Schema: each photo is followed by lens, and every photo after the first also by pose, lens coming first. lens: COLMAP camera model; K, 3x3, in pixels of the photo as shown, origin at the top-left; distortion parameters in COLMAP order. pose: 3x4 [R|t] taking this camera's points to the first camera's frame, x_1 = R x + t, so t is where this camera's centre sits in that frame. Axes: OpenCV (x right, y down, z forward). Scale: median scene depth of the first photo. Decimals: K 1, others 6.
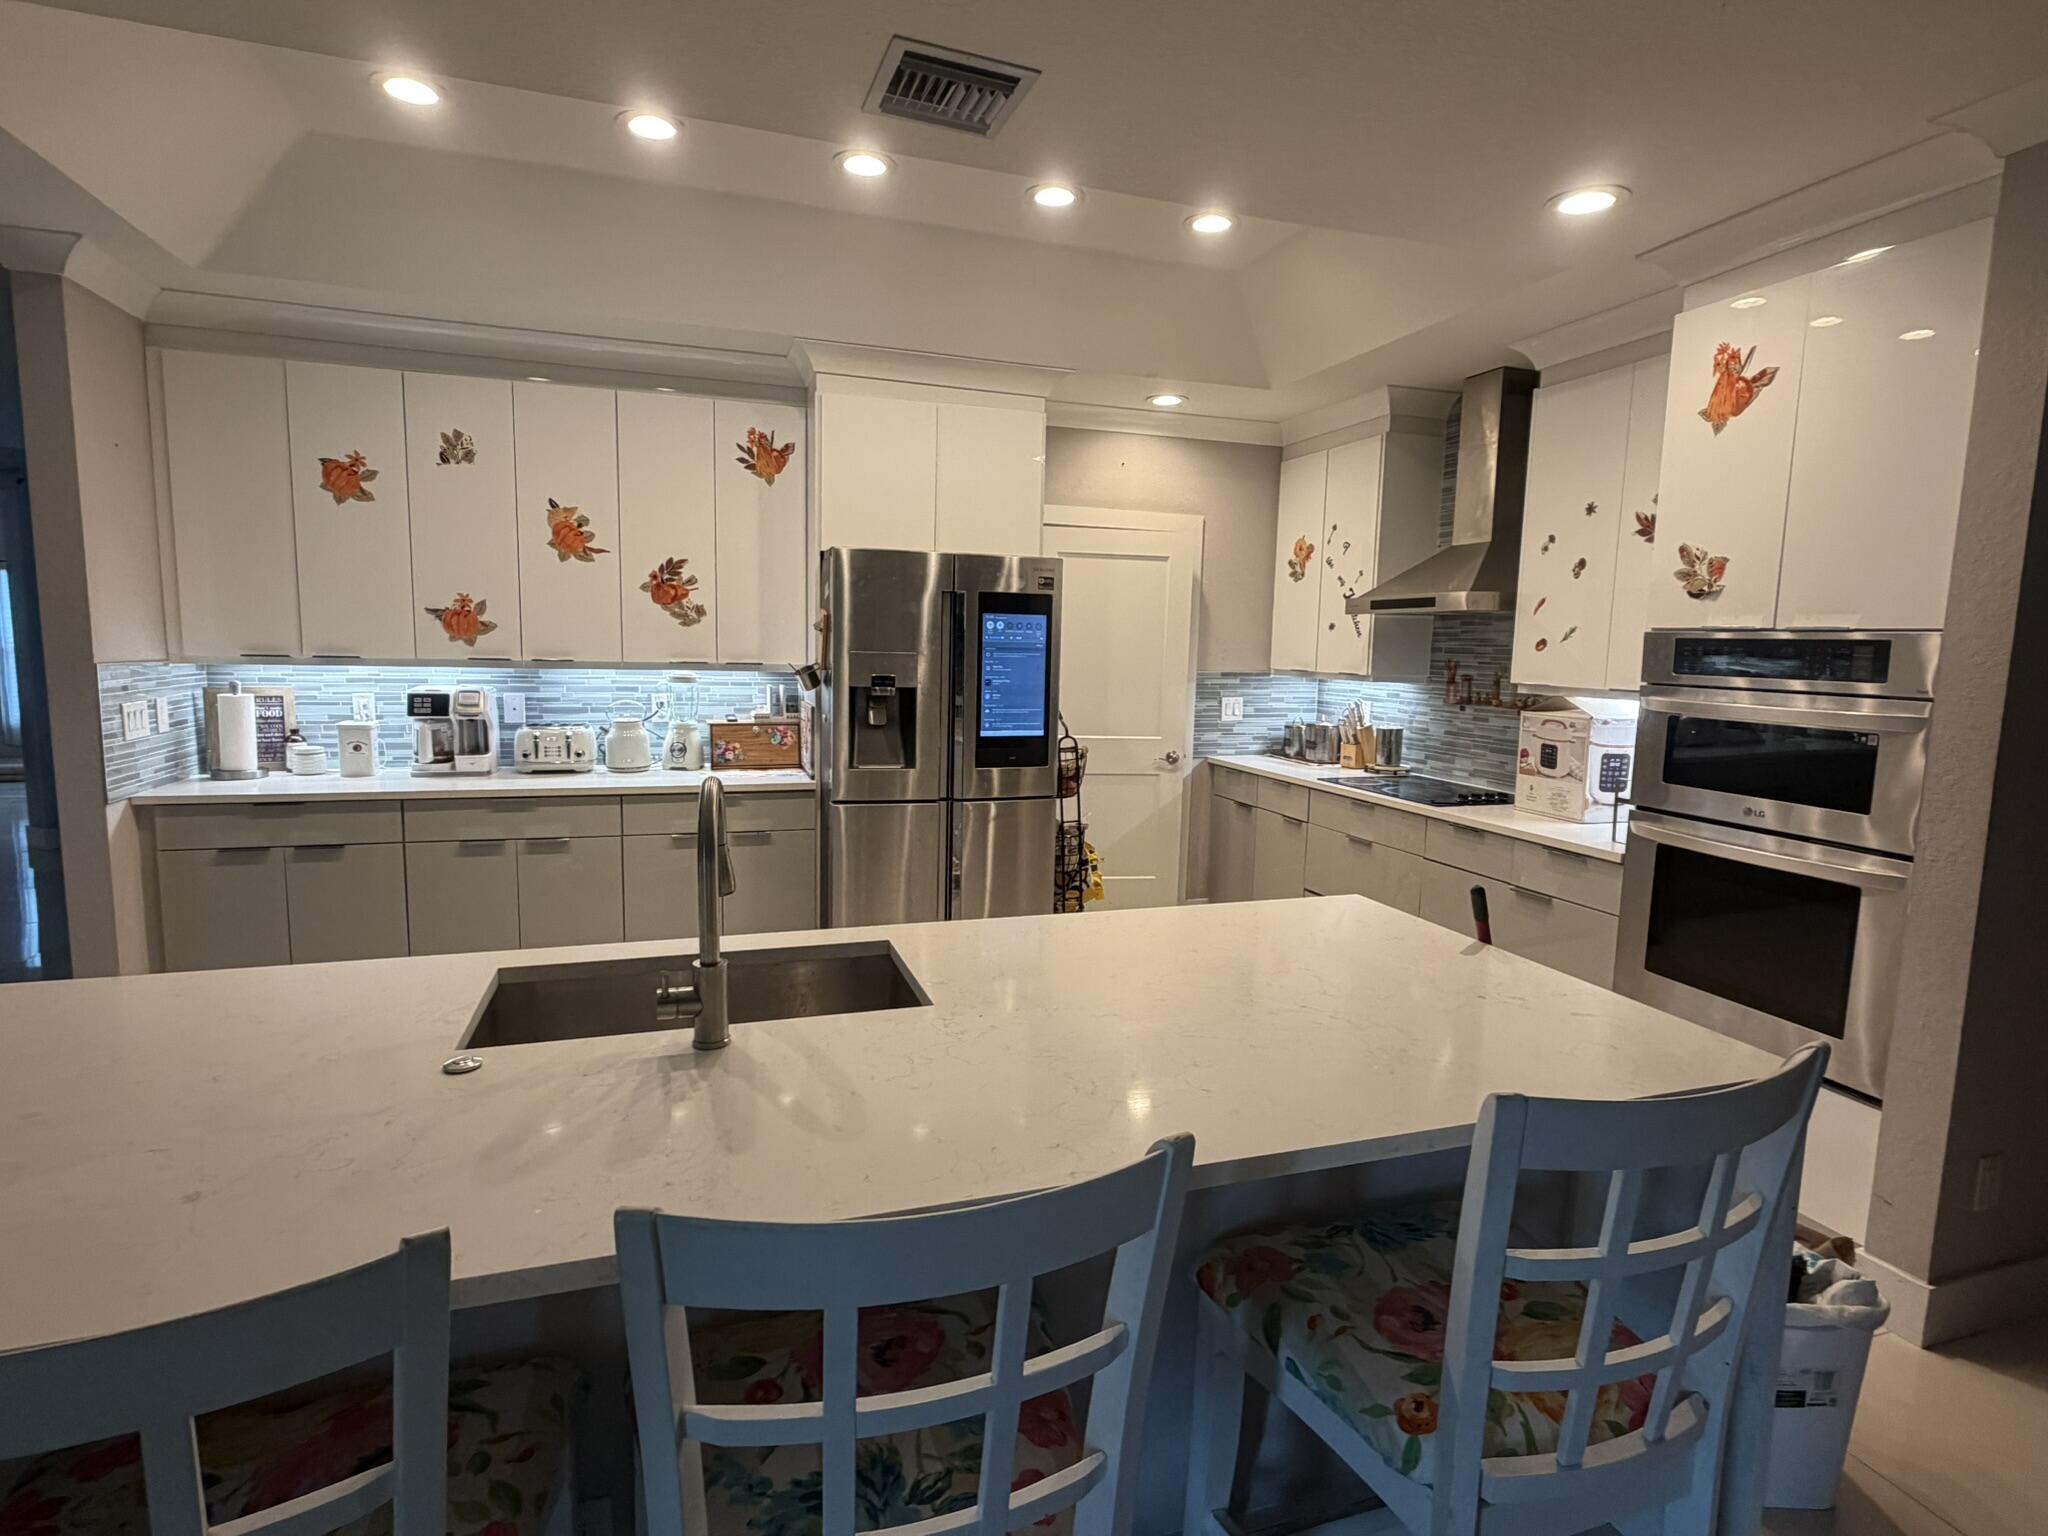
lens RADIAL K [[1034.6, 0, 1024.0], [0, 1034.6, 768.0], [0, 0, 1]] dist [-0.001109, -0.000982]
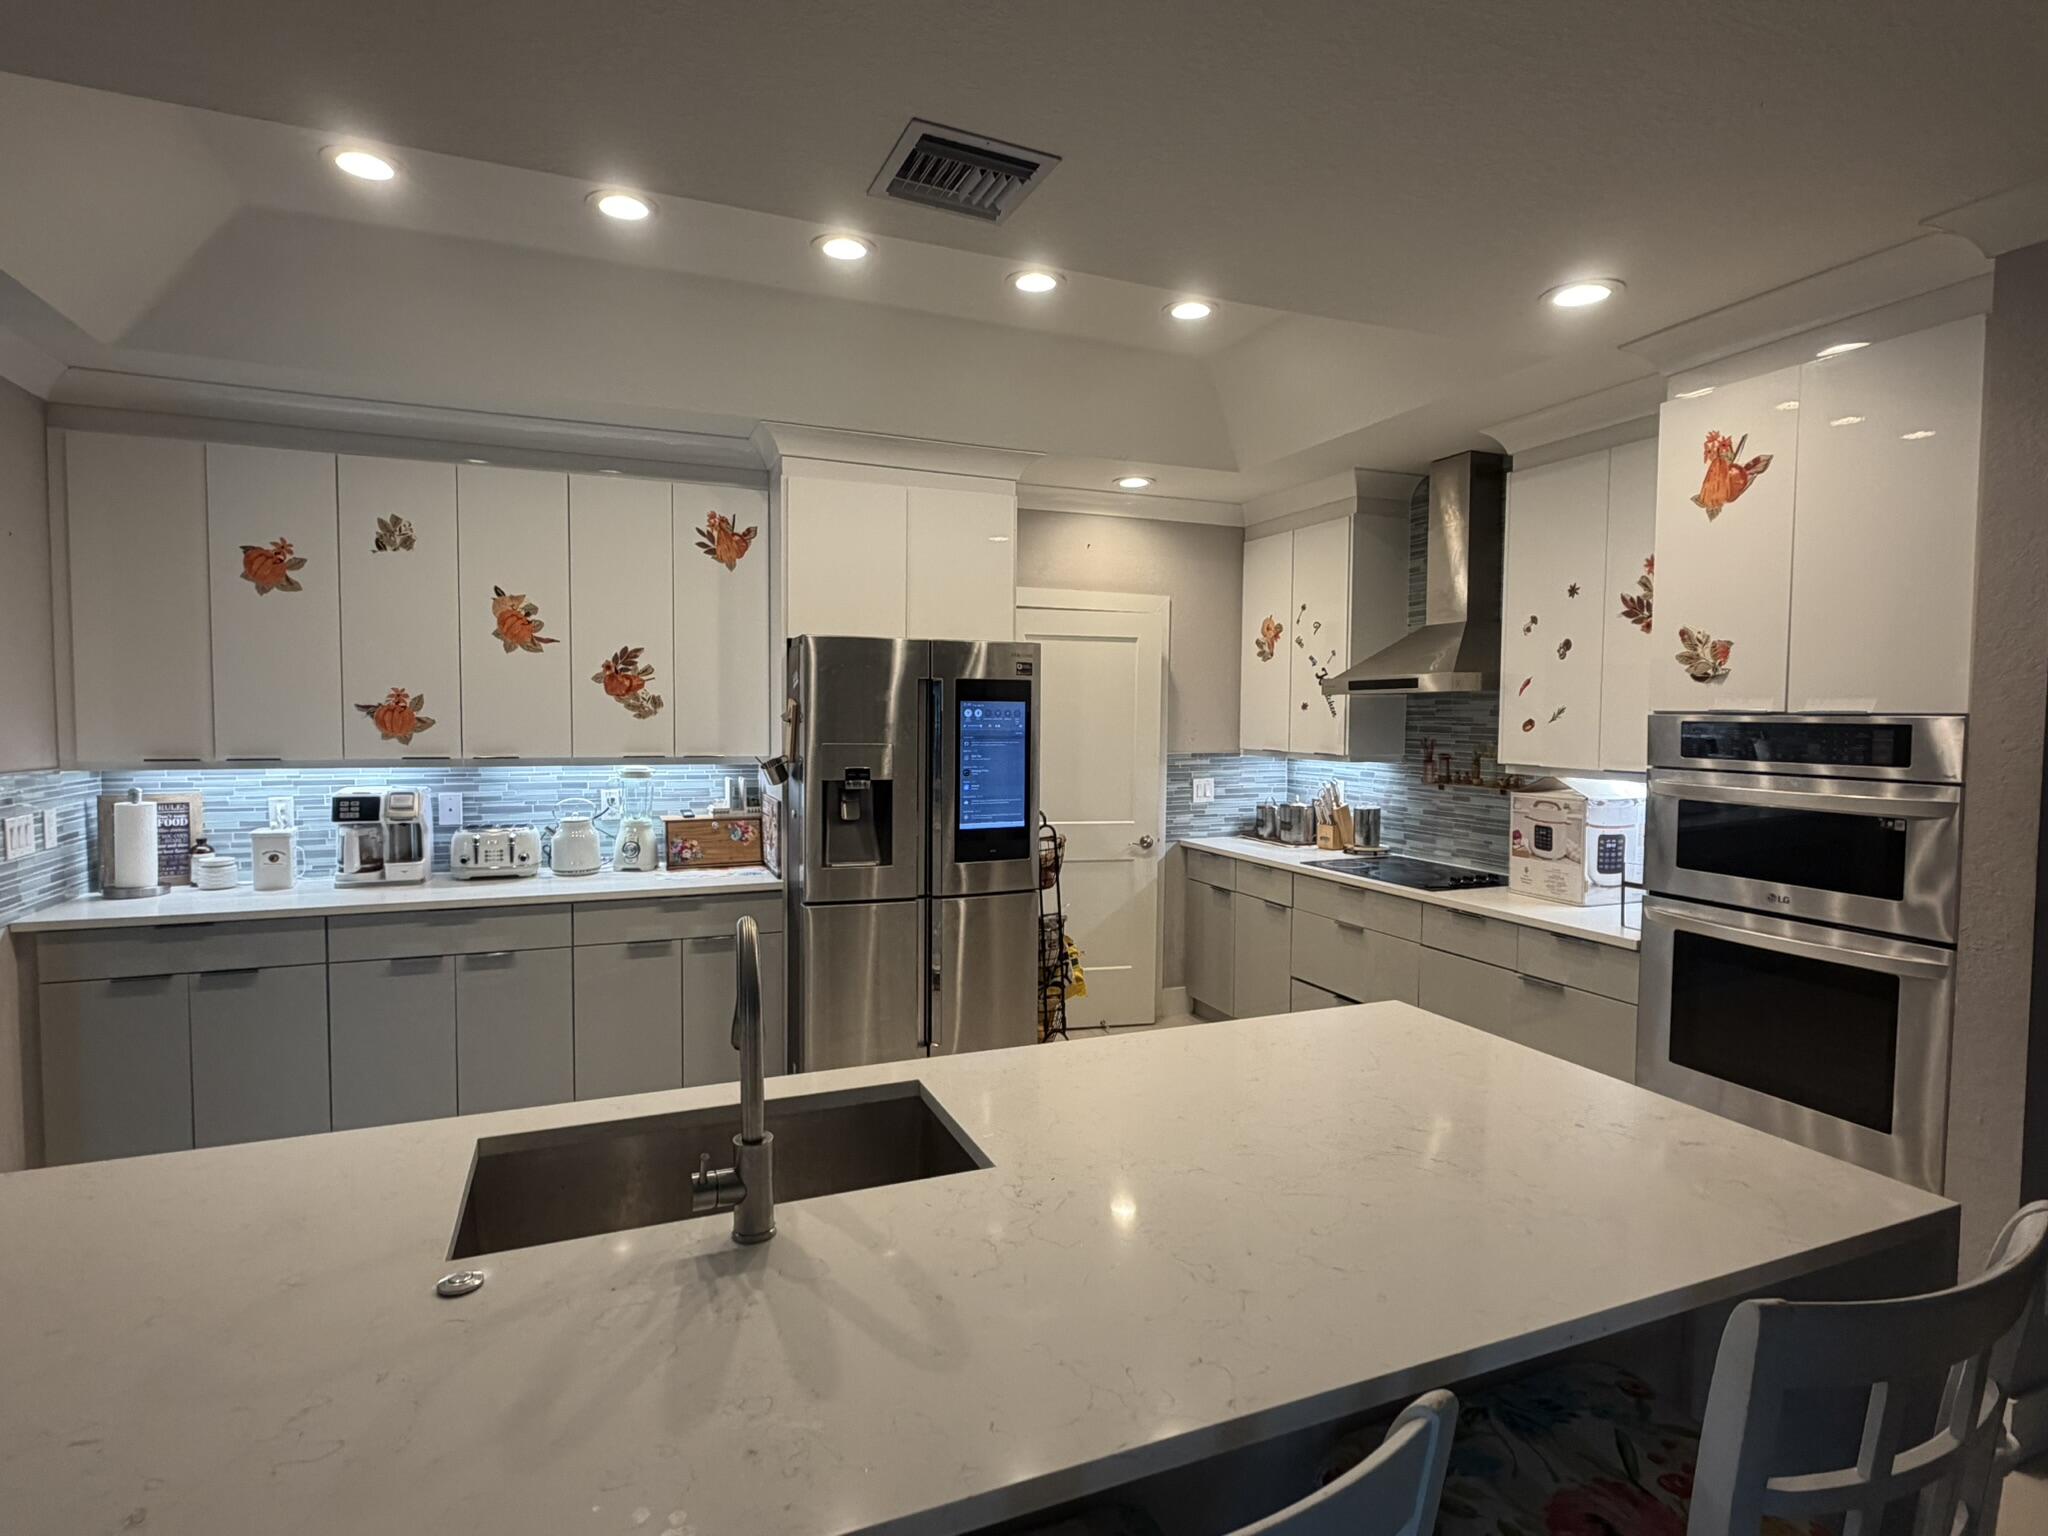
lens RADIAL K [[1044.4, 0, 1024.0], [0, 1044.4, 768.0], [0, 0, 1]] dist [-0.000573, -0.000685]
pose [[0.997436, -0.019239, 0.068923, -0.048494], [0.023955, 0.997379, -0.068268, -0.019958], [-0.067429, 0.069744, 0.995283, 0.036102]]
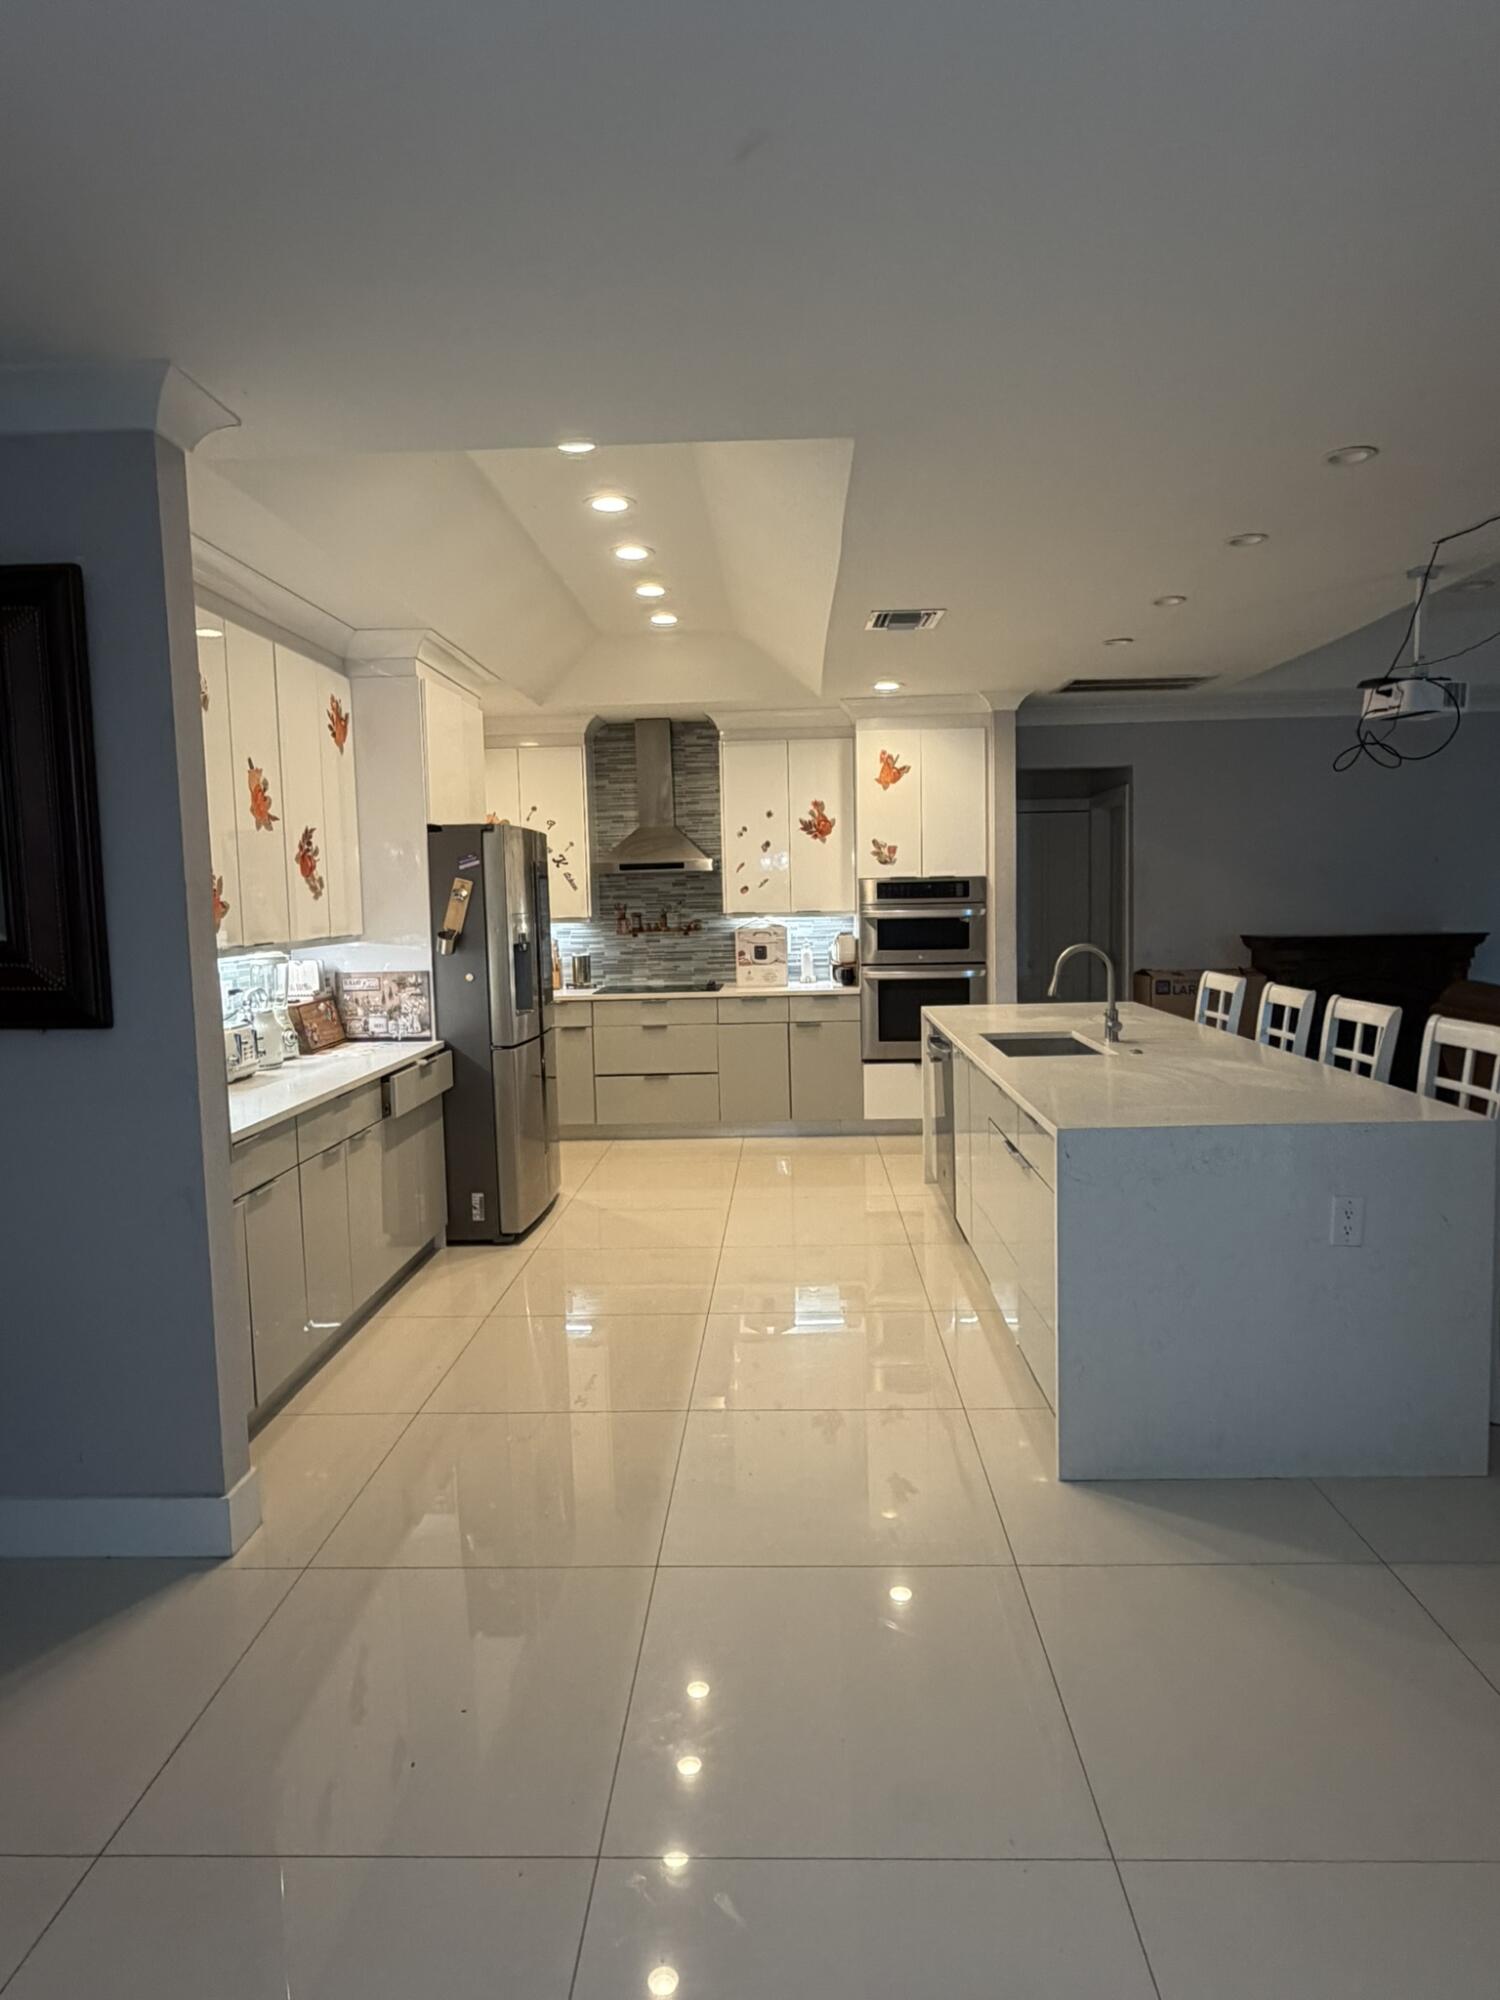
lens RADIAL K [[1173.5, 0, 750.0], [0, 1173.5, 1000.0], [0, 0, 1]] dist [-0.000528, -0.000231]
pose [[0.348370, -0.117926, 0.929910, -1.246428], [0.147802, 0.986555, 0.069738, -0.067313], [-0.925631, 0.113148, 0.361115, 0.282100]]
